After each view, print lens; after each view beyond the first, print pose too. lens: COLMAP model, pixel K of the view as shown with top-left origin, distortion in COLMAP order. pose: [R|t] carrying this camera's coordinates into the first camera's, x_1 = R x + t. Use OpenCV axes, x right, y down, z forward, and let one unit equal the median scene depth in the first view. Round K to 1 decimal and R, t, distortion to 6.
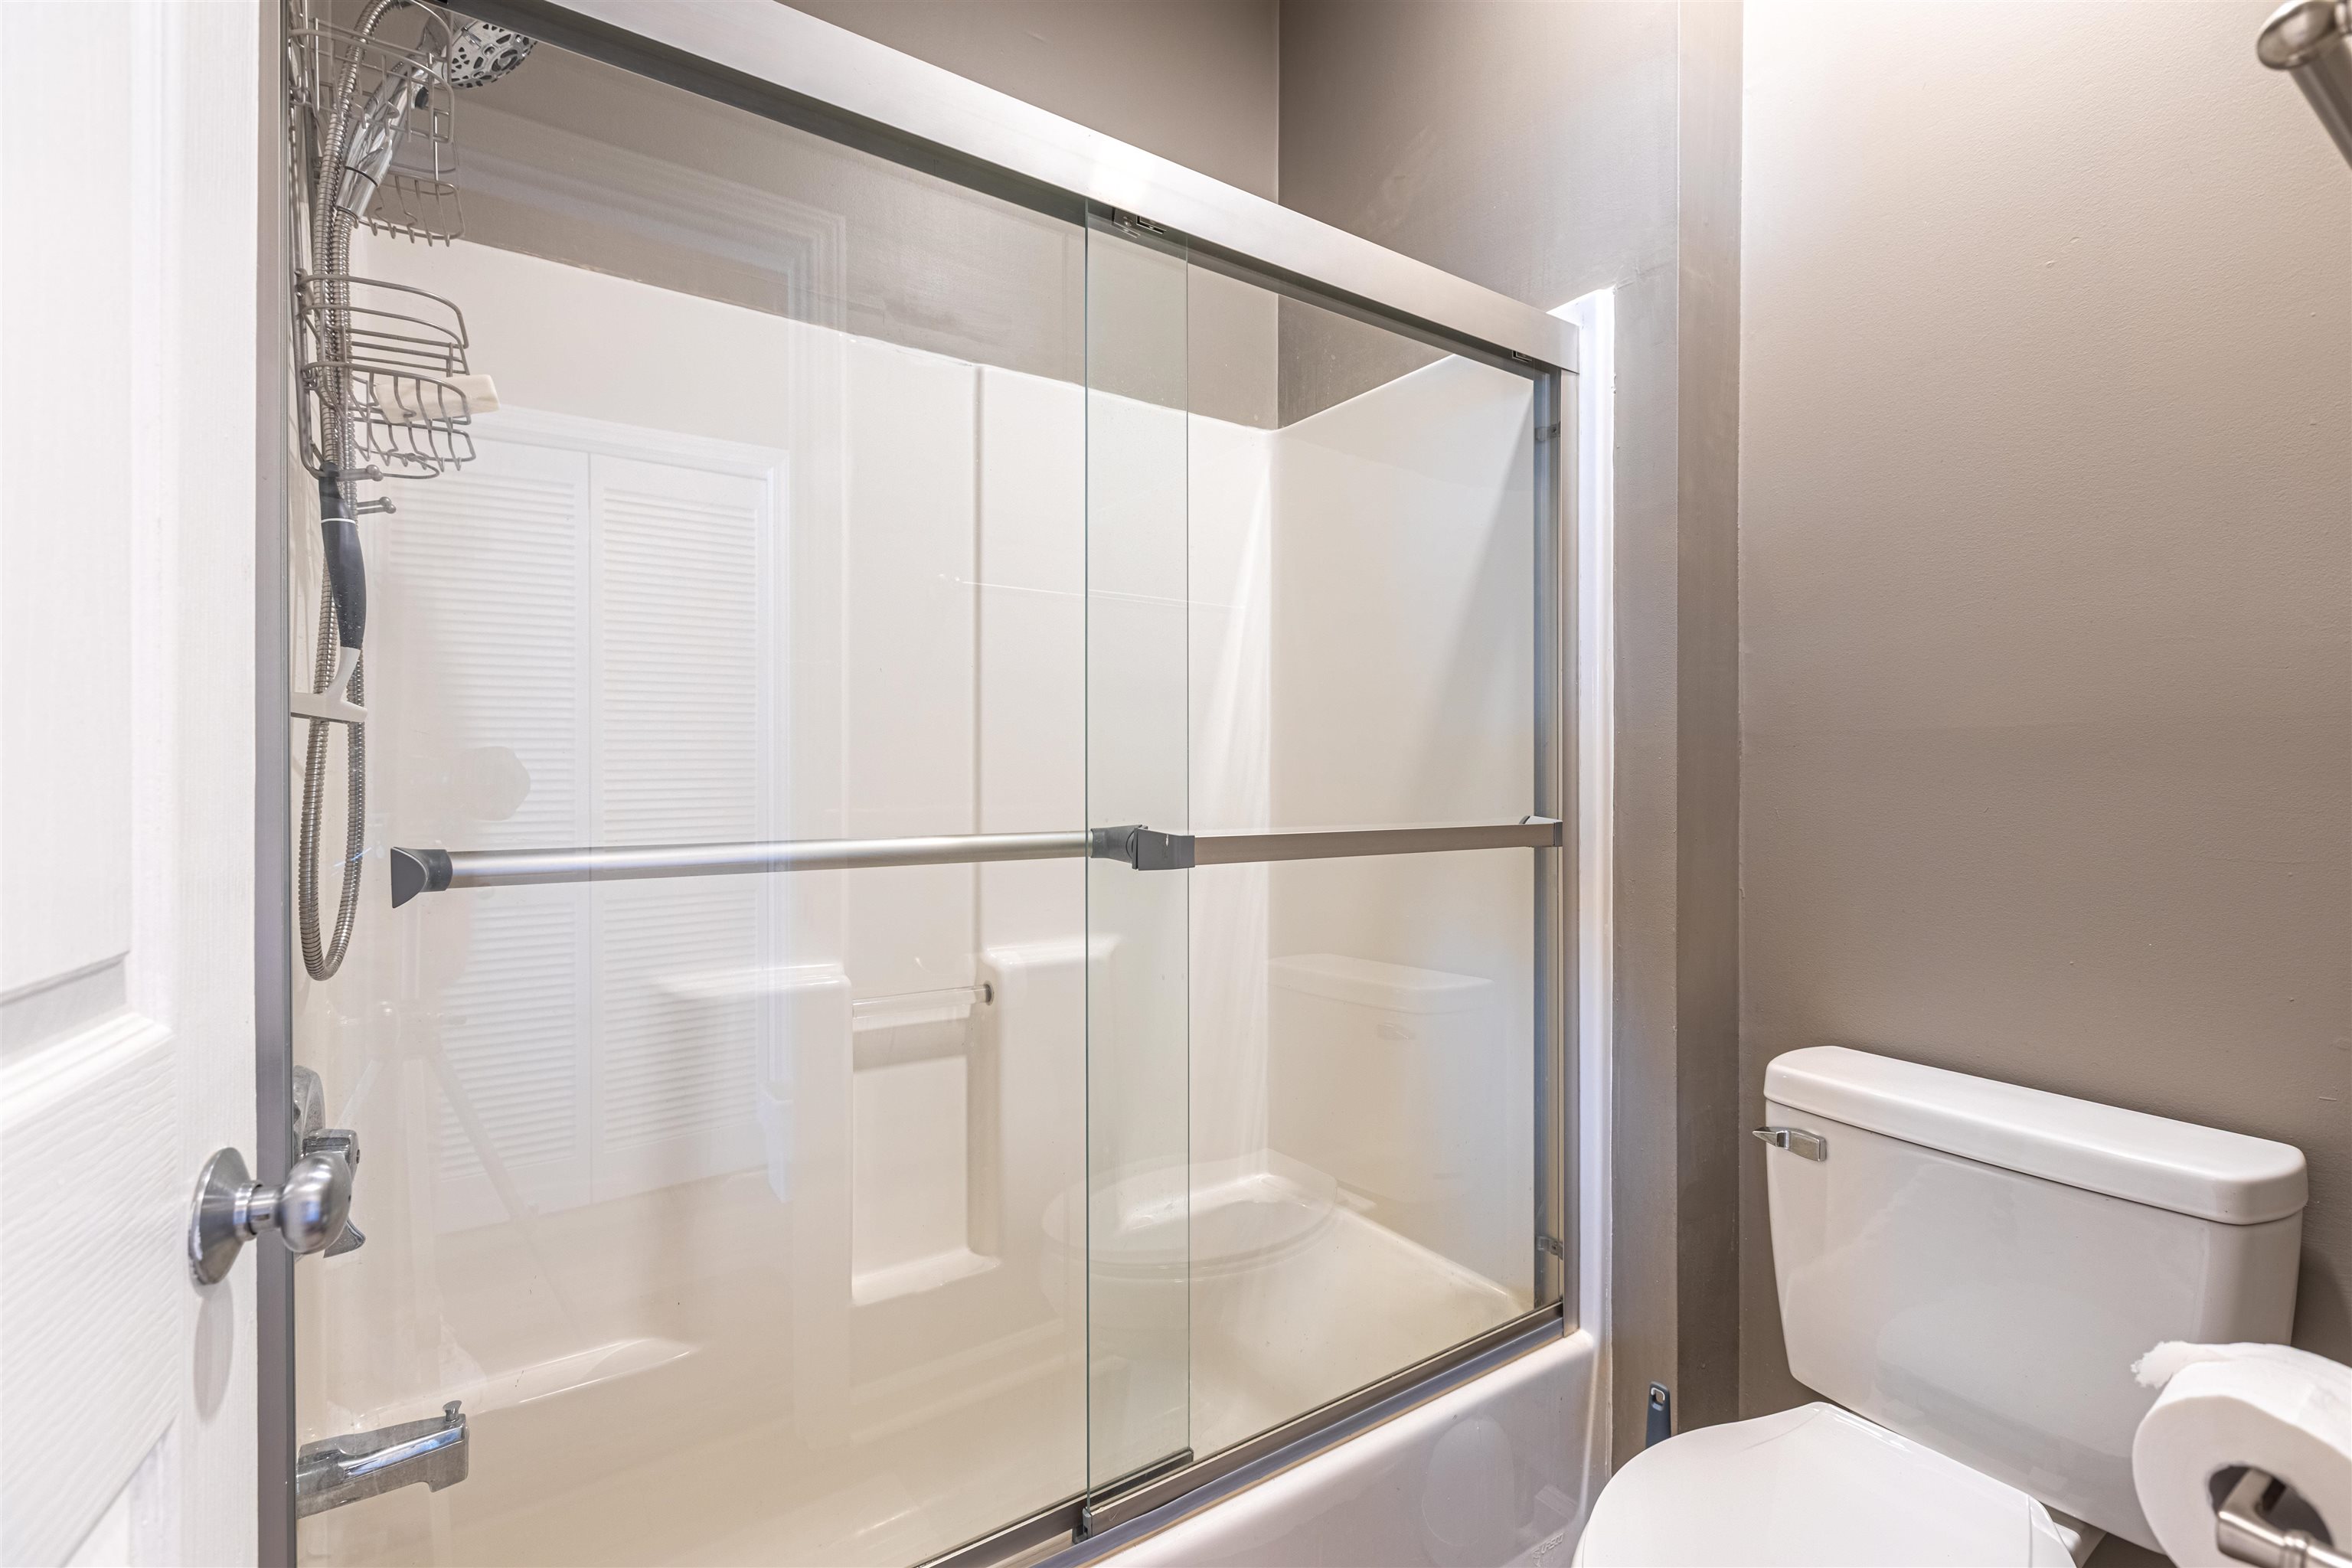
lens RADIAL K [[1047.2, 0, 1174.6], [0, 1047.2, 777.0], [0, 0, 1]] dist [0.012483, 0.000437]
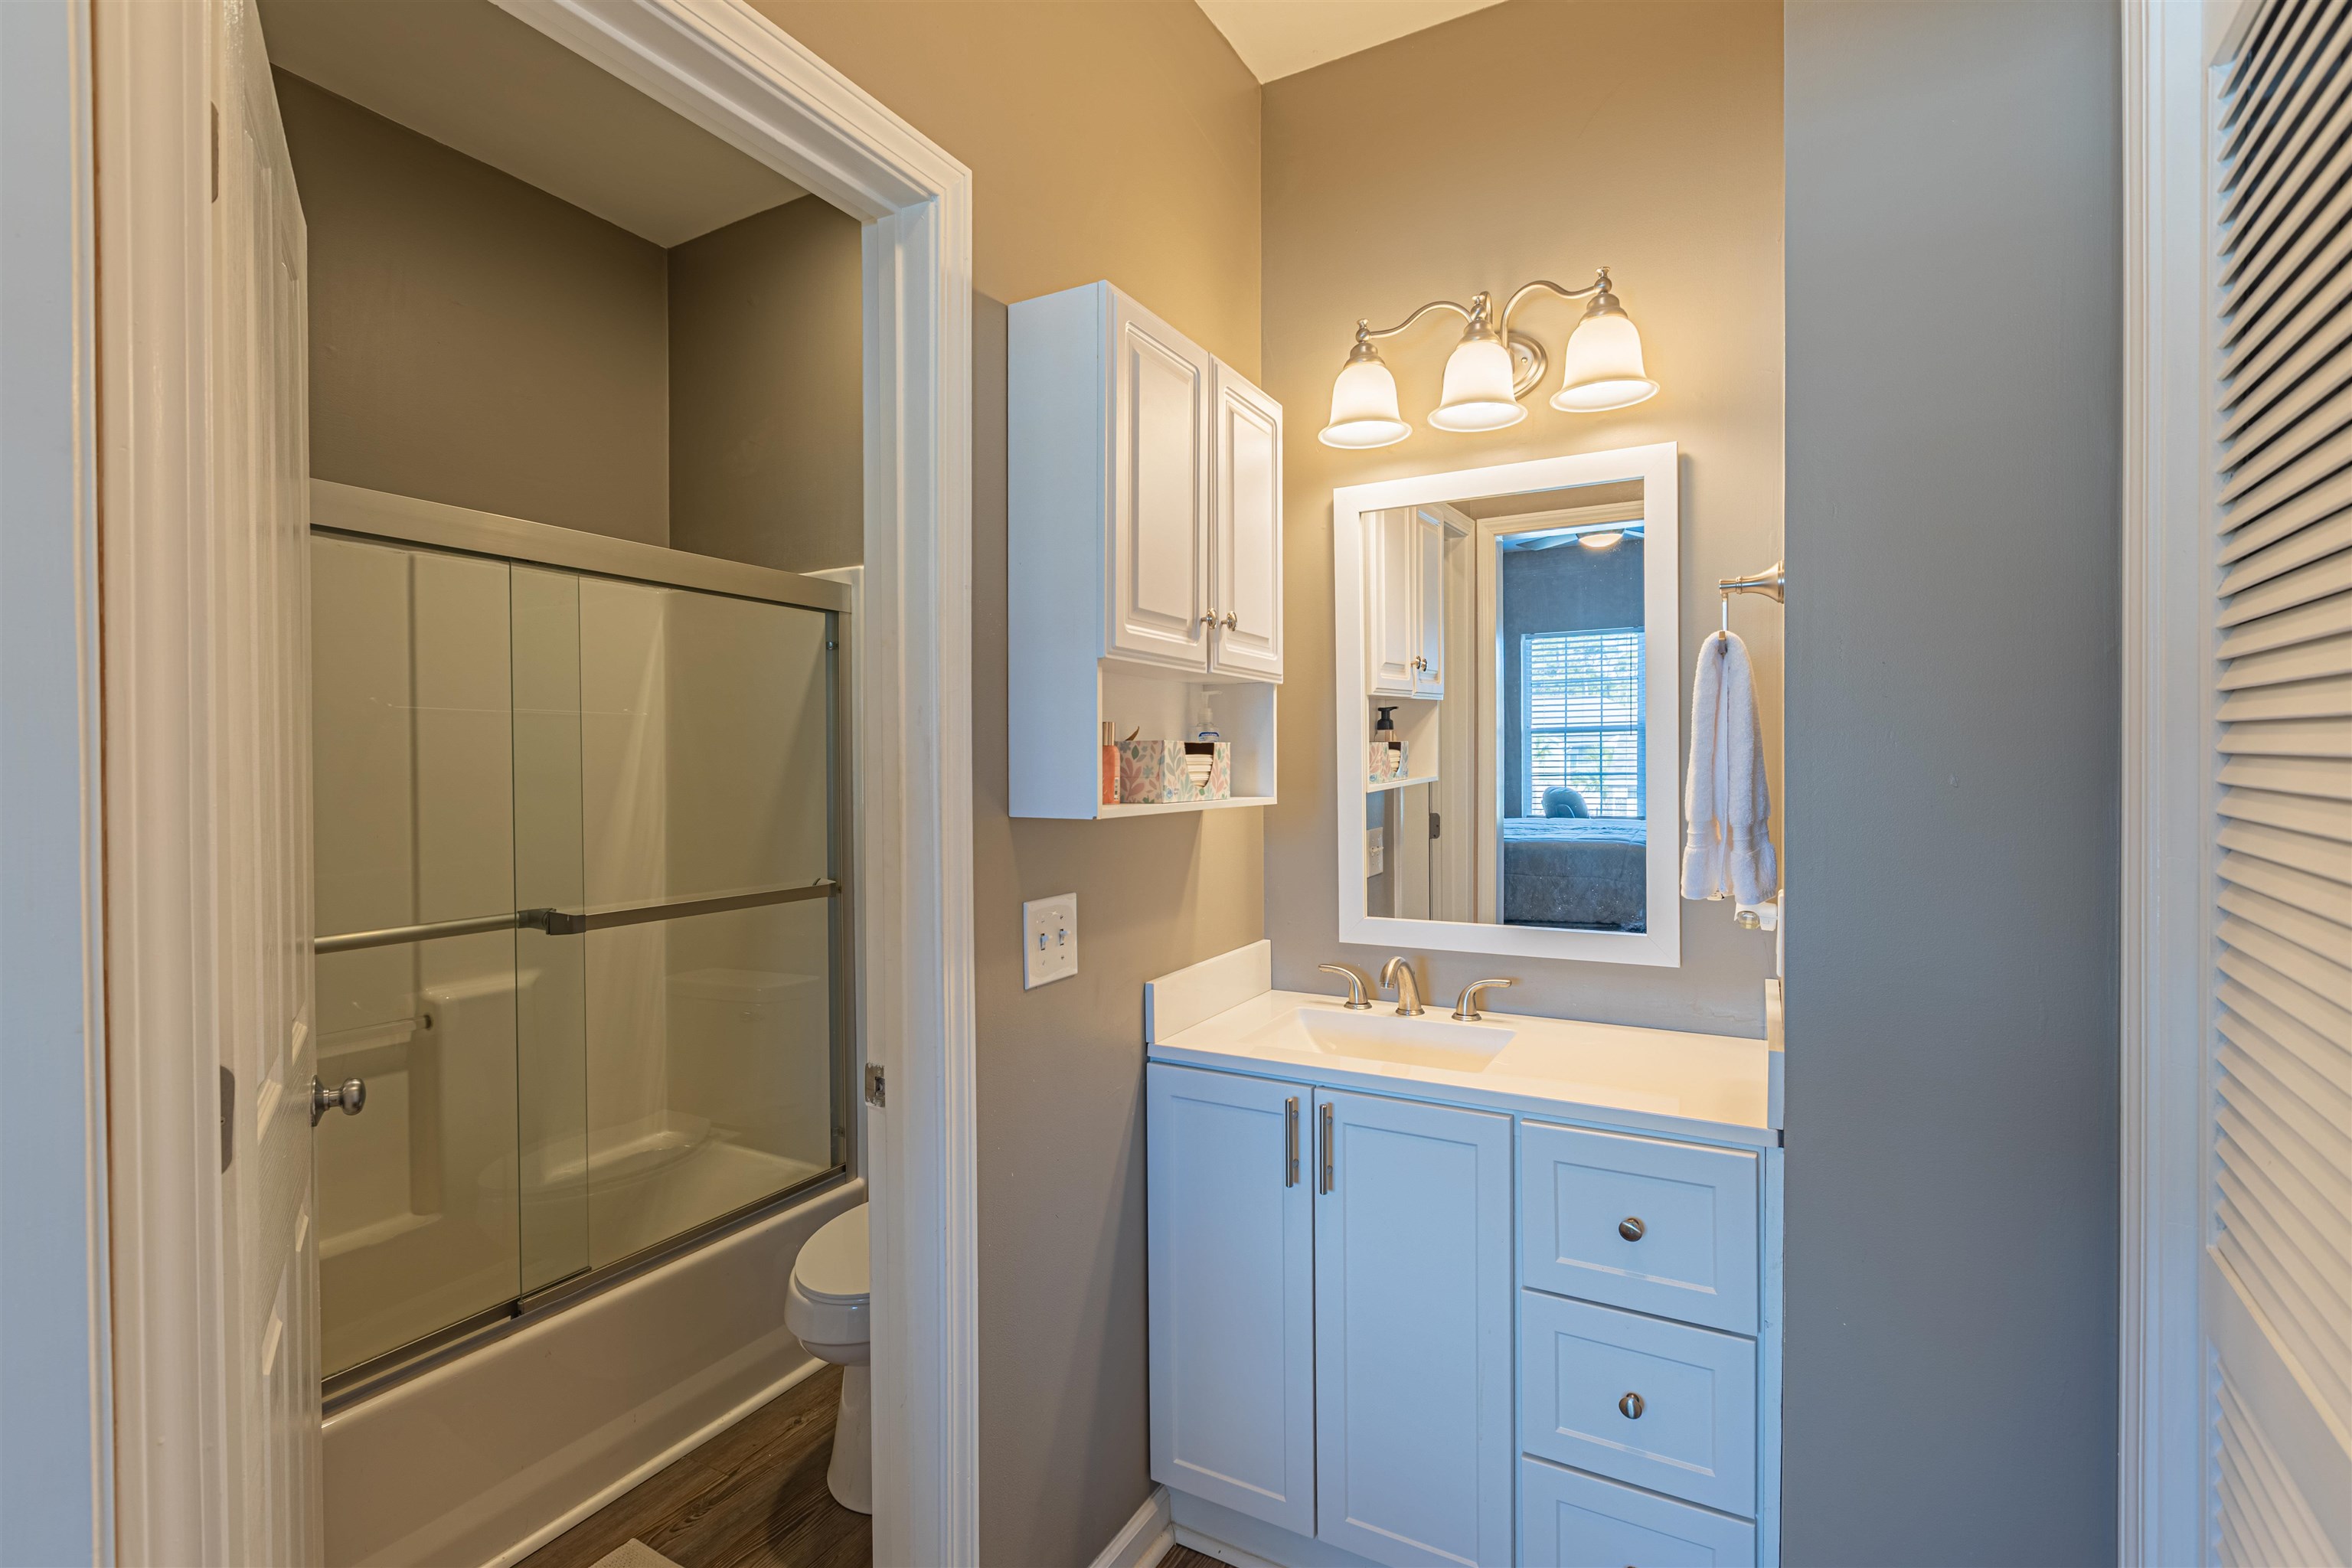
lens RADIAL K [[1124.6, 0, 1188.1], [0, 1124.6, 765.6], [0, 0, 1]] dist [0.004097, 0.001277]
pose [[0.894487, -0.008376, 0.447016, 0.049416], [0.006295, 0.999961, 0.006139, -0.123319], [-0.447050, -0.002677, 0.894505, -0.723406]]
